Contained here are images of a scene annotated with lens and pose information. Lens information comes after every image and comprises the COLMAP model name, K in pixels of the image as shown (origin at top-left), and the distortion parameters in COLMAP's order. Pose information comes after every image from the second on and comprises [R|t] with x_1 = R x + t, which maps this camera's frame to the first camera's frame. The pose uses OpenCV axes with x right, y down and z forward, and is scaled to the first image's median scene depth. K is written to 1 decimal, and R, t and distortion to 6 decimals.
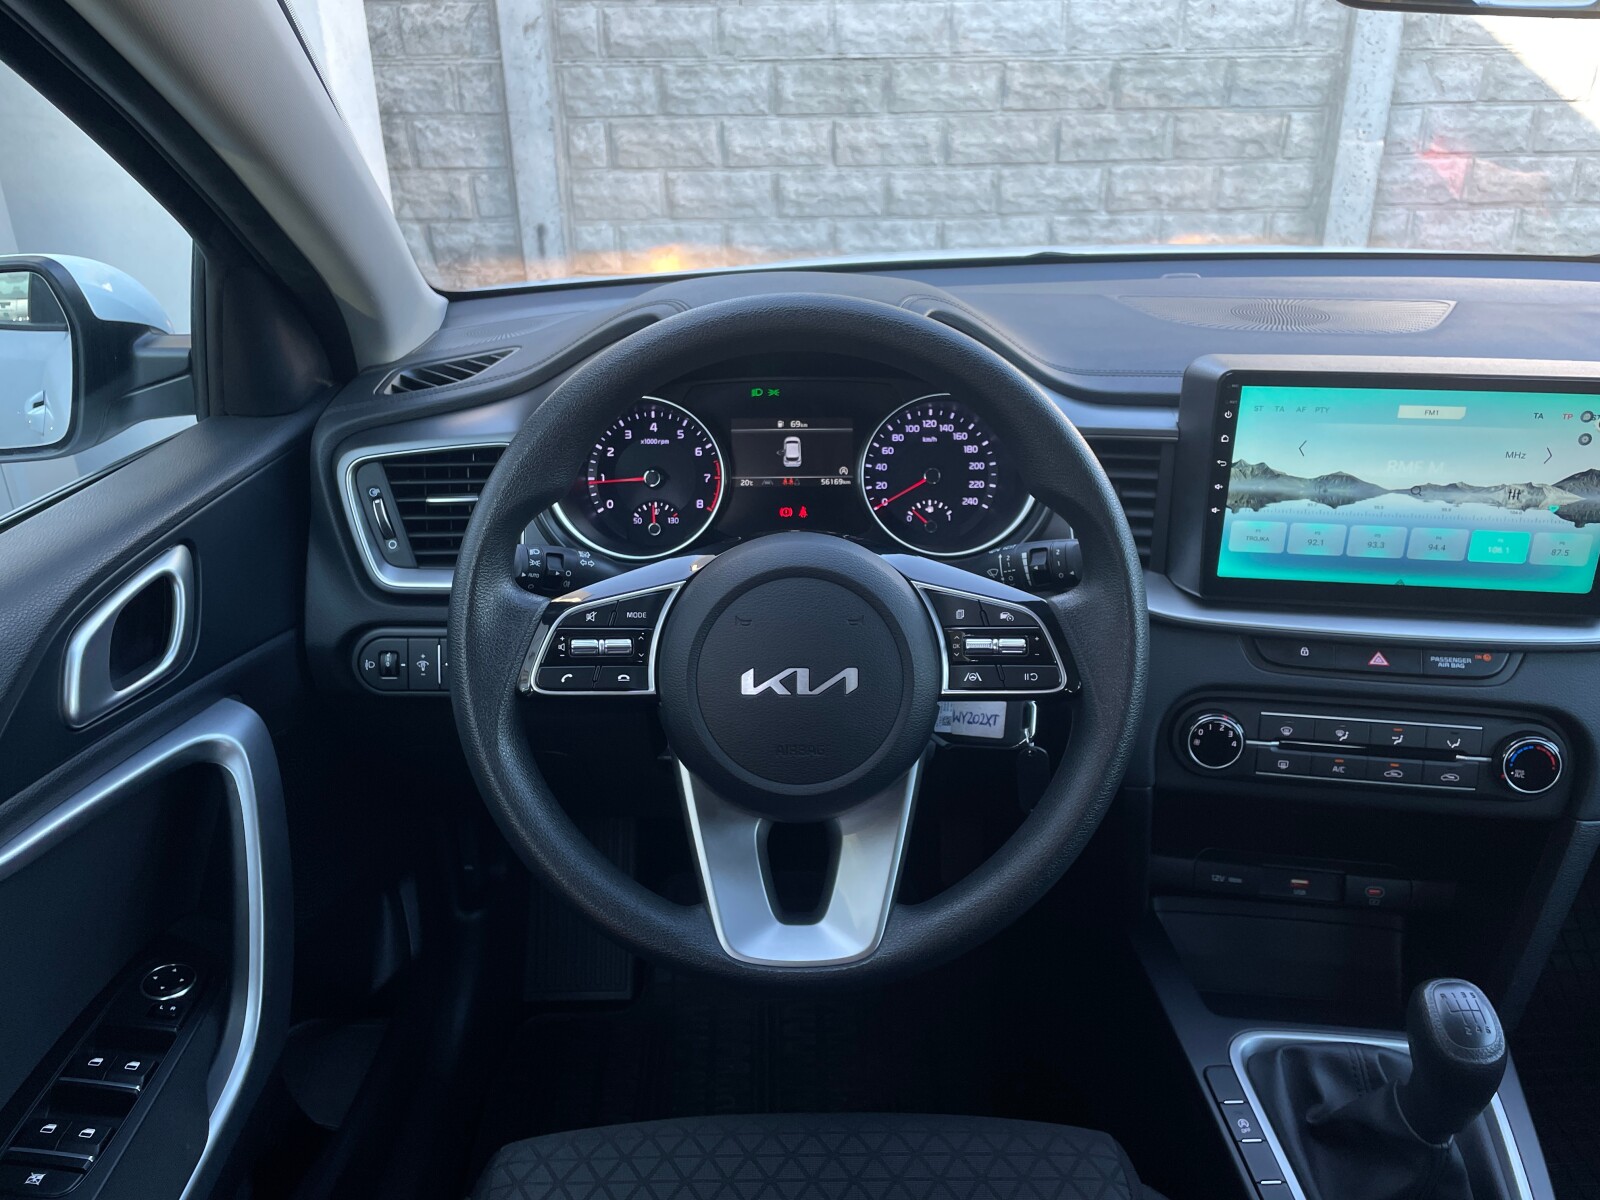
lens RADIAL K [[1201.8, 0, 812.6], [0, 1201.8, 592.1], [0, 0, 1]] dist [0.090779, -0.126858]
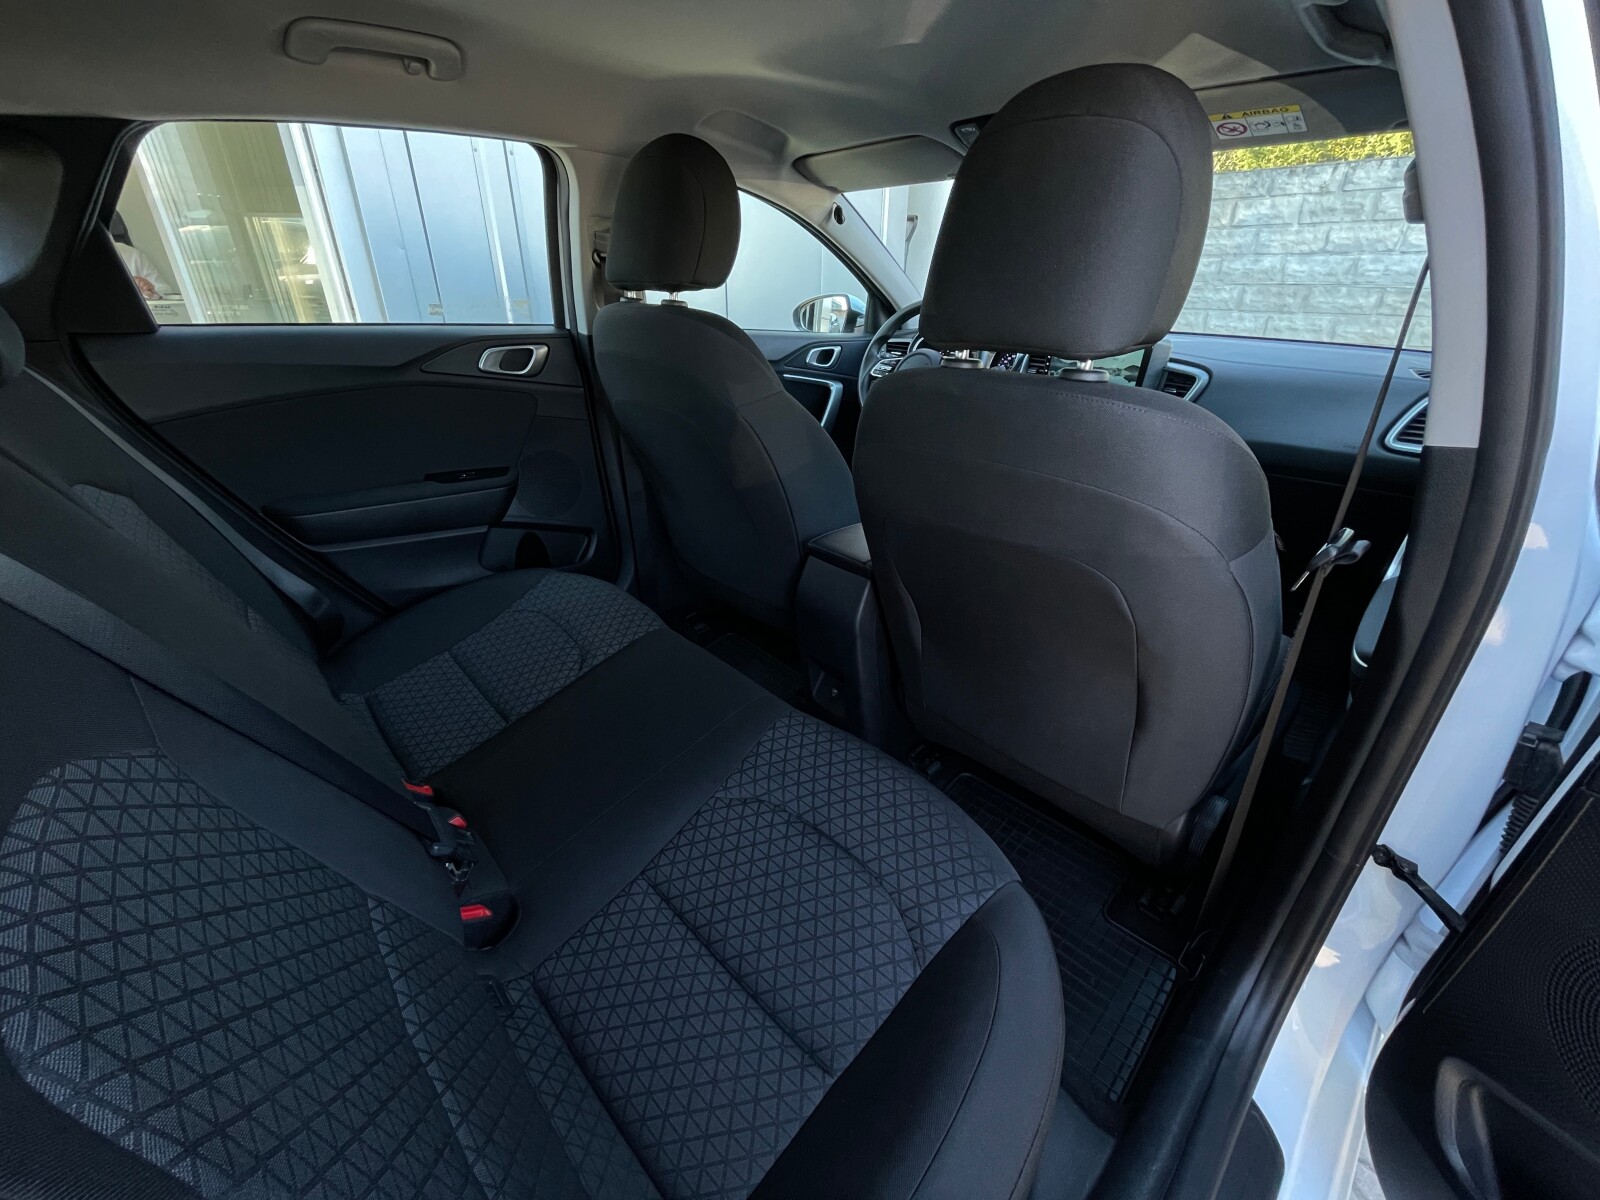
lens RADIAL K [[640.0, 0, 802.7], [0, 640.0, 592.1], [0, 0, 1]] dist [-0.001789, -0.000422]
pose [[0.672438, 0.338318, -0.658307, 1.166721], [-0.328618, 0.933416, 0.144031, 0.460284], [0.663203, 0.119480, 0.738841, -0.767285]]
